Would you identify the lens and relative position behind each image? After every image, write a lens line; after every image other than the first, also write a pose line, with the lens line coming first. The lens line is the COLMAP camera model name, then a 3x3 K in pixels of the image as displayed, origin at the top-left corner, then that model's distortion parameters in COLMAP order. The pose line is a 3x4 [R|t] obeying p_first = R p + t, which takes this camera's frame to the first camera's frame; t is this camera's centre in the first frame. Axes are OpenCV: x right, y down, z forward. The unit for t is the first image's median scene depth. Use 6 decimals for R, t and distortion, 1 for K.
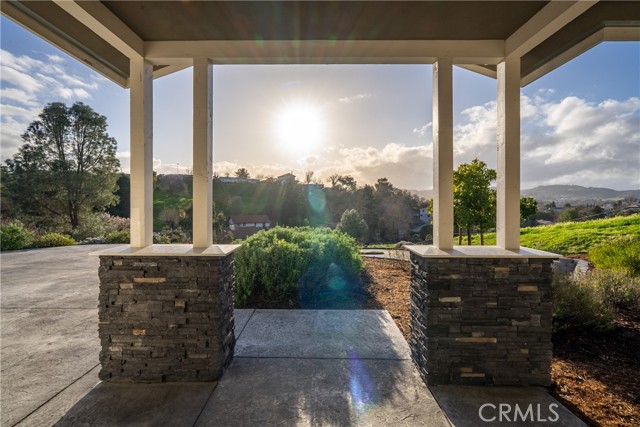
lens RADIAL K [[293.7, 0, 316.8], [0, 293.7, 203.1], [0, 0, 1]] dist [-0.001481, 0.002377]
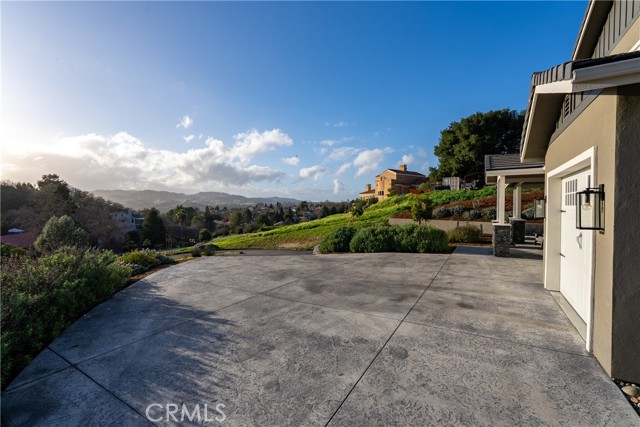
lens RADIAL K [[293.7, 0, 317.5], [0, 293.7, 214.6], [0, 0, 1]] dist [-0.001481, 0.002377]
pose [[0.488890, -0.025186, 0.871982, -5.112468], [0.000803, 0.999596, 0.028422, -0.074029], [-0.872345, -0.013195, 0.488713, 1.325605]]
